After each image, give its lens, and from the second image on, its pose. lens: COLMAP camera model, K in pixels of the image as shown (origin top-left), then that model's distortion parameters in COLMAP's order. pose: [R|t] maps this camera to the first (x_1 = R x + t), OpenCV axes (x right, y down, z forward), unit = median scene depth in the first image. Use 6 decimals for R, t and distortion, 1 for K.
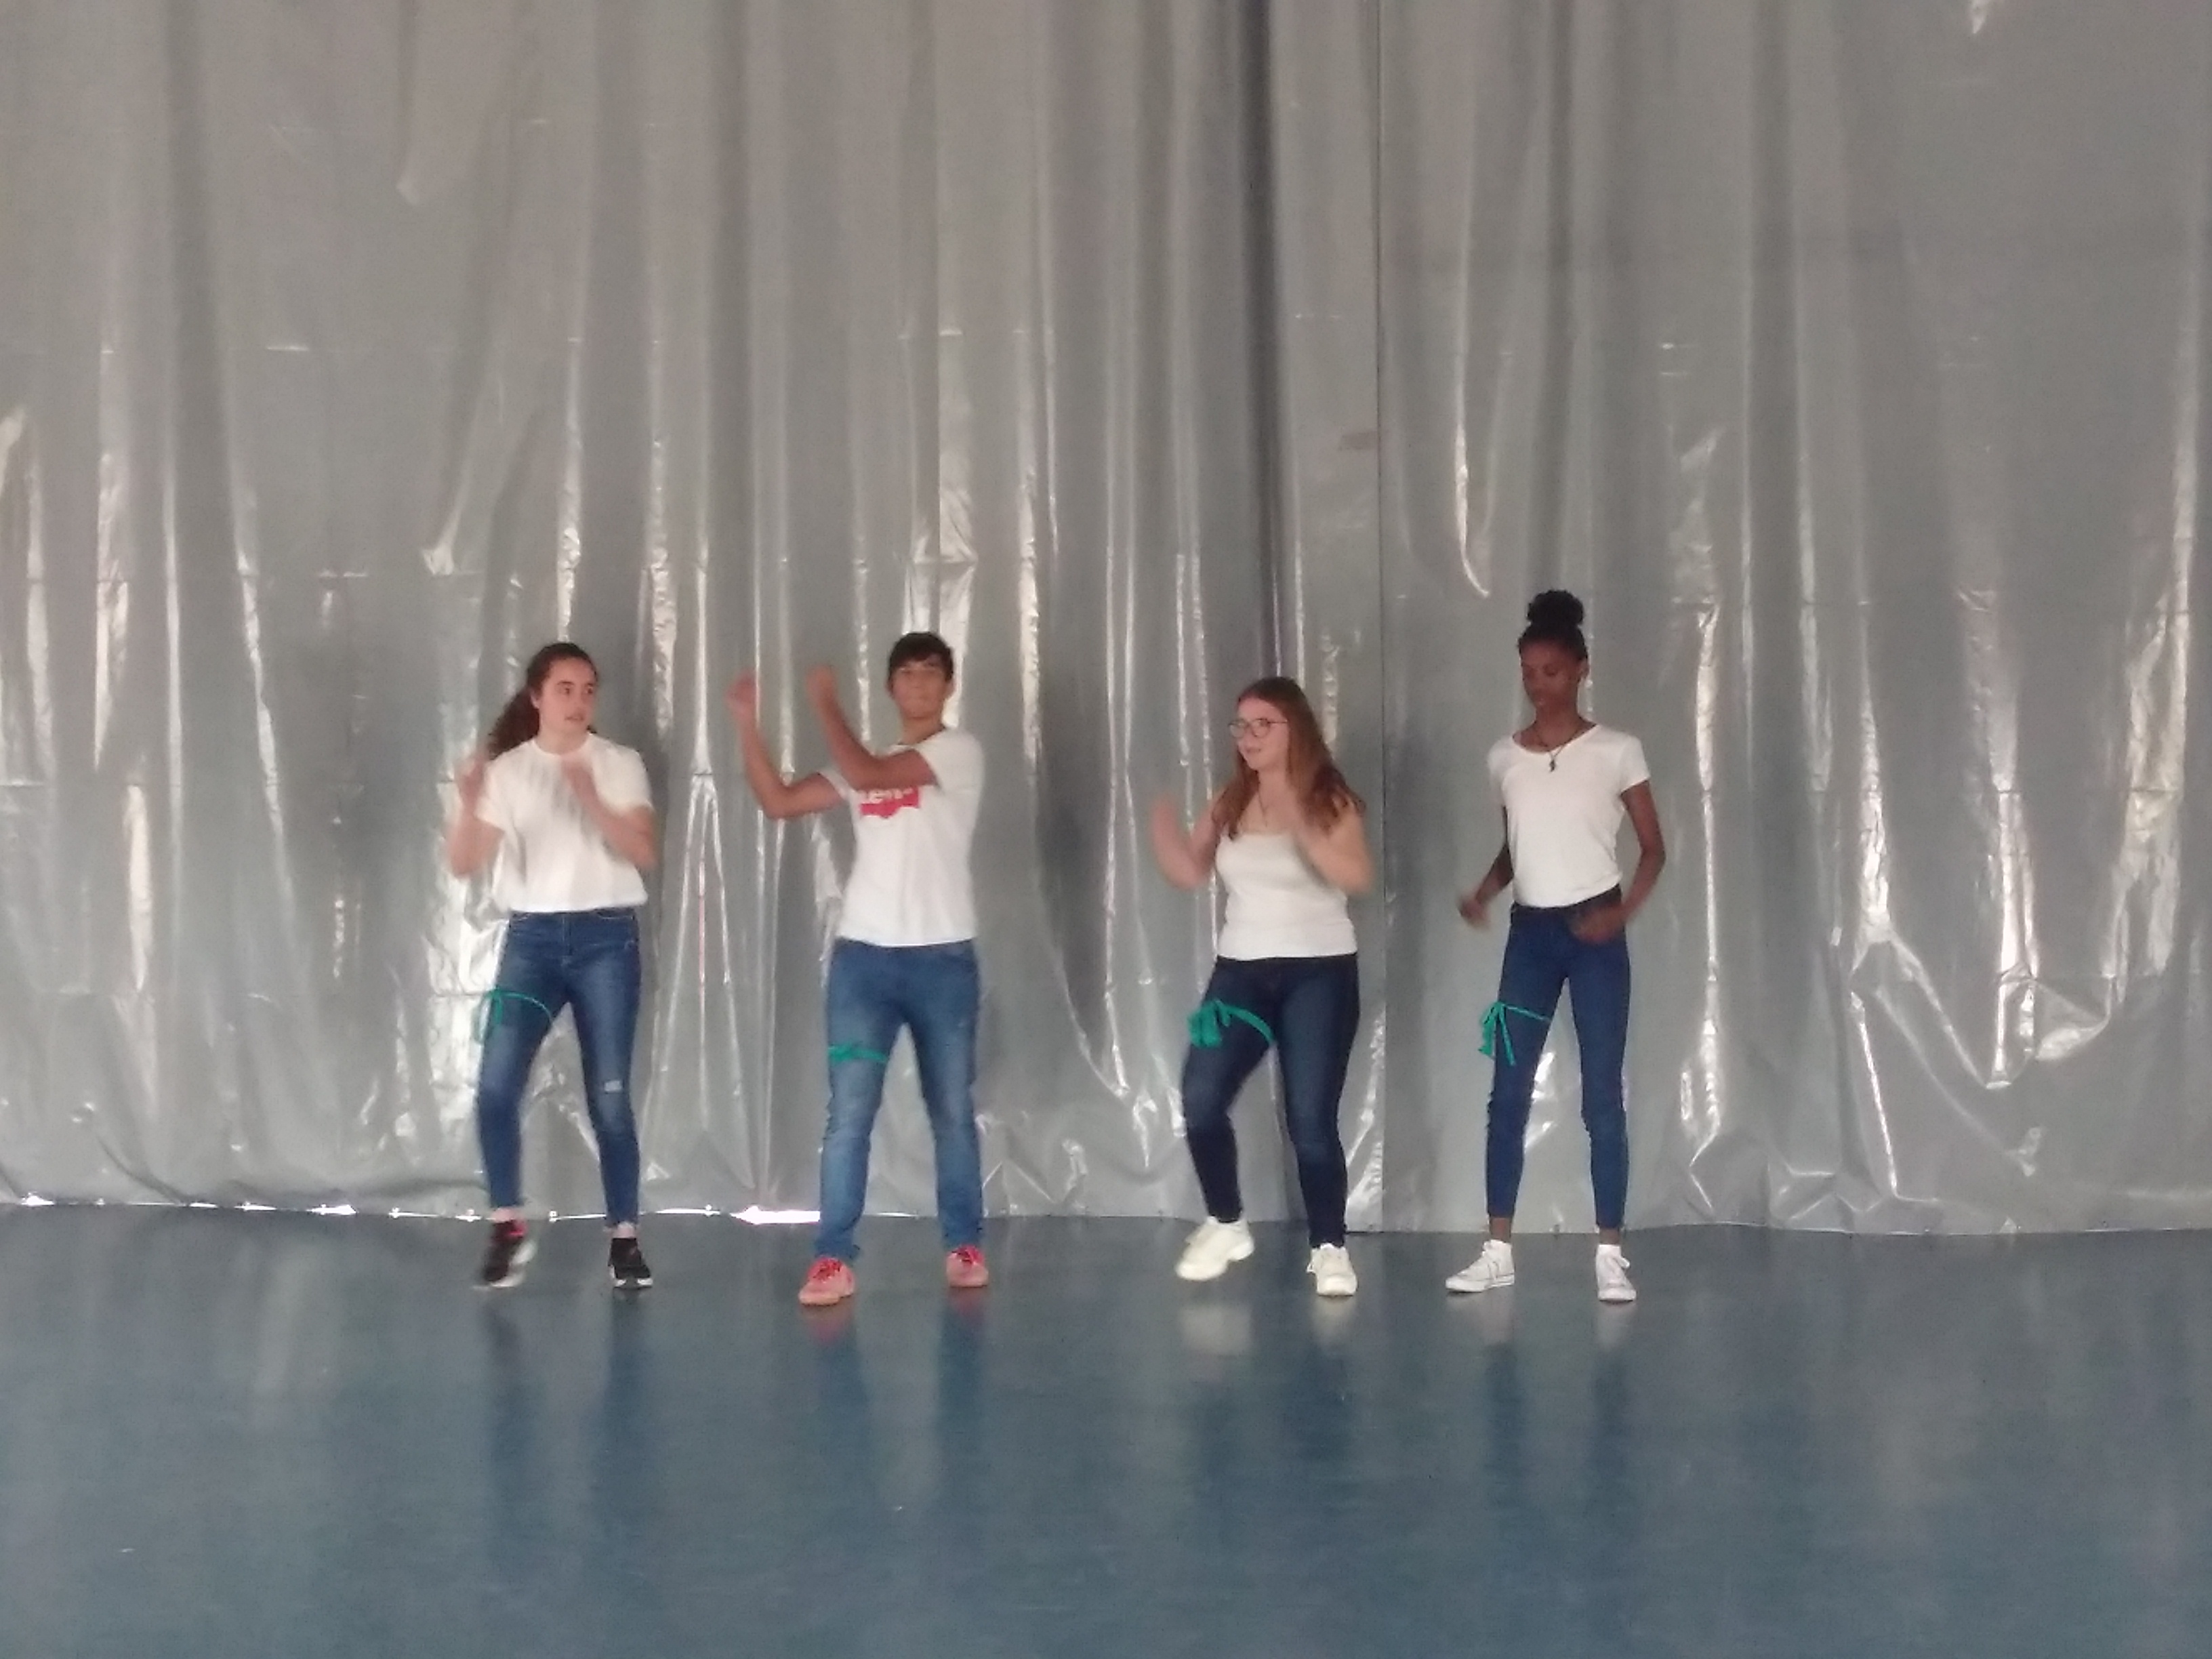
lens RADIAL K [[3926.6, 0, 1157.9], [0, 3926.6, 878.2], [0, 0, 1]] dist [0.150968, 0.000000]
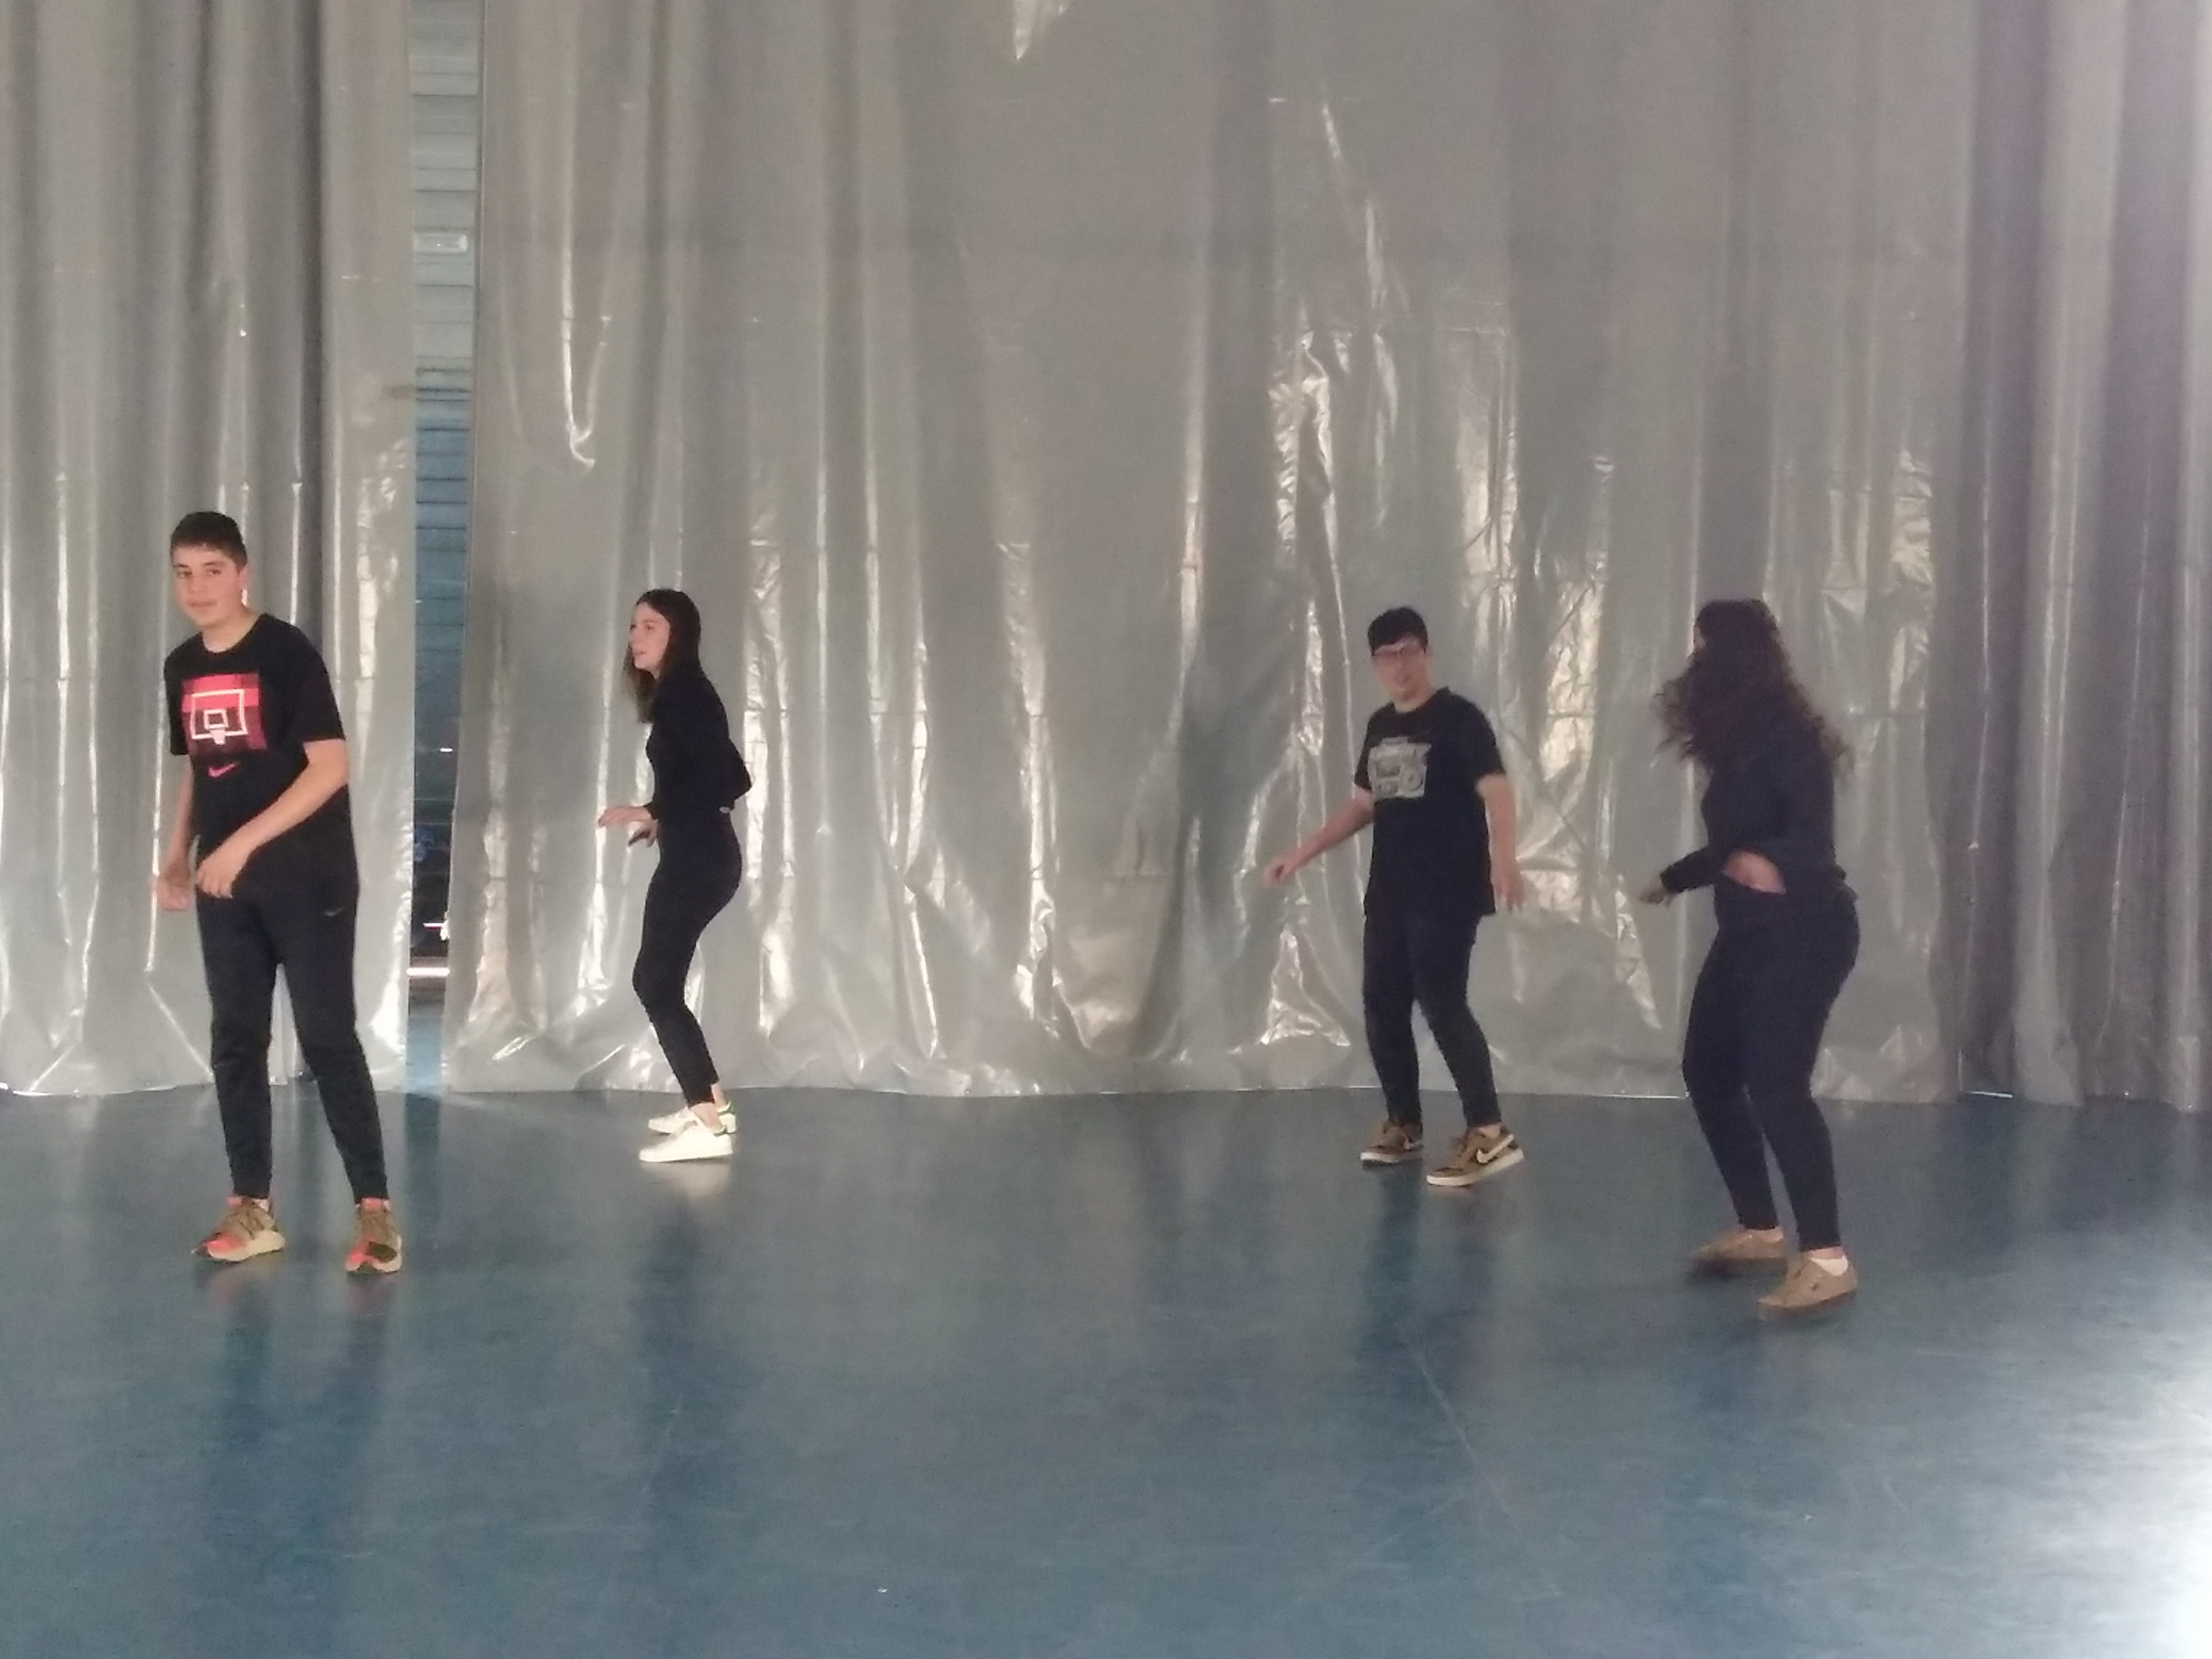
lens RADIAL K [[4650.8, 0, 1053.8], [0, 4650.8, 858.8], [0, 0, 1]] dist [0.176213, 0.000000]
pose [[0.977680, 0.012710, 0.209715, -0.067532], [-0.014819, 0.999854, 0.008489, 0.008474], [-0.209576, -0.011408, 0.977726, -0.342941]]
